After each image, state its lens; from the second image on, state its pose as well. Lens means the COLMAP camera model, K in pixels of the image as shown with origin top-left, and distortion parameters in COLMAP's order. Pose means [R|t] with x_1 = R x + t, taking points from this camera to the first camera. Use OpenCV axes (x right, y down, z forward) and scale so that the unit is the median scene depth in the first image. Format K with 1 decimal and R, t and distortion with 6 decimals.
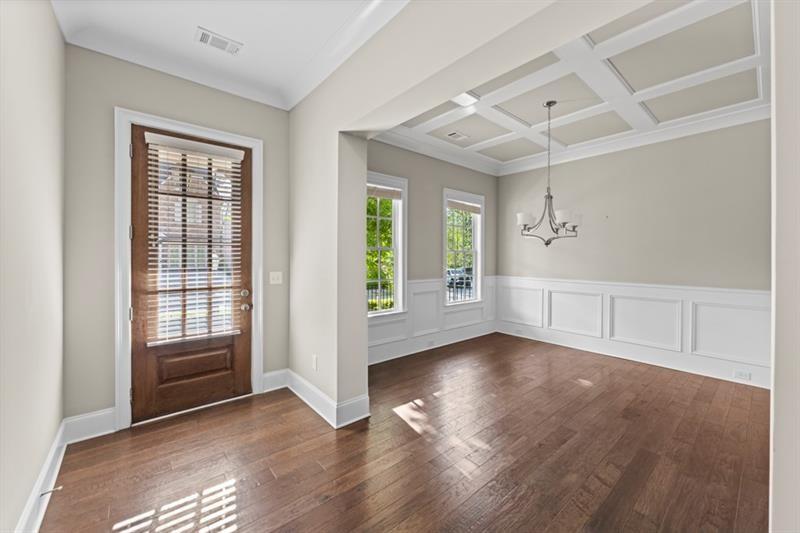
lens RADIAL K [[314.9, 0, 402.5], [0, 314.9, 259.6], [0, 0, 1]] dist [-0.000803, -0.000290]
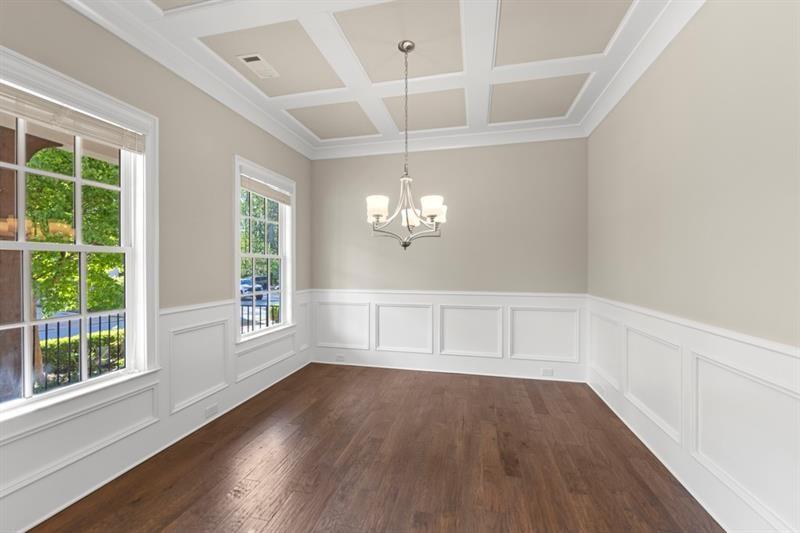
lens RADIAL K [[314.9, 0, 404.2], [0, 314.9, 265.9], [0, 0, 1]] dist [-0.000803, -0.000290]
pose [[0.802365, -0.005037, 0.596812, 0.029496], [0.008512, 0.999959, -0.003004, -0.001137], [-0.596772, 0.007491, 0.802376, 0.327106]]
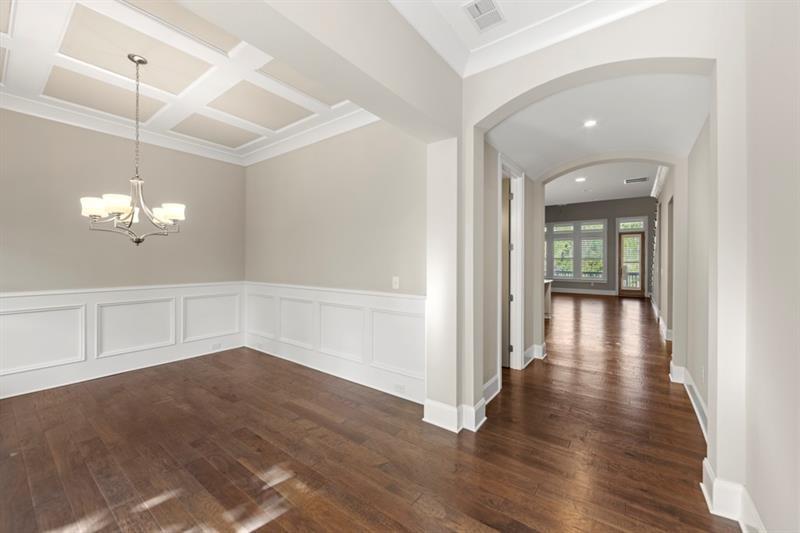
lens RADIAL K [[314.9, 0, 400.0], [0, 314.9, 260.9], [0, 0, 1]] dist [-0.000803, -0.000290]
pose [[-0.213777, -0.006147, 0.976863, -0.315769], [0.005910, 0.999954, 0.007585, -0.003287], [-0.976865, 0.007395, -0.213731, 0.400542]]
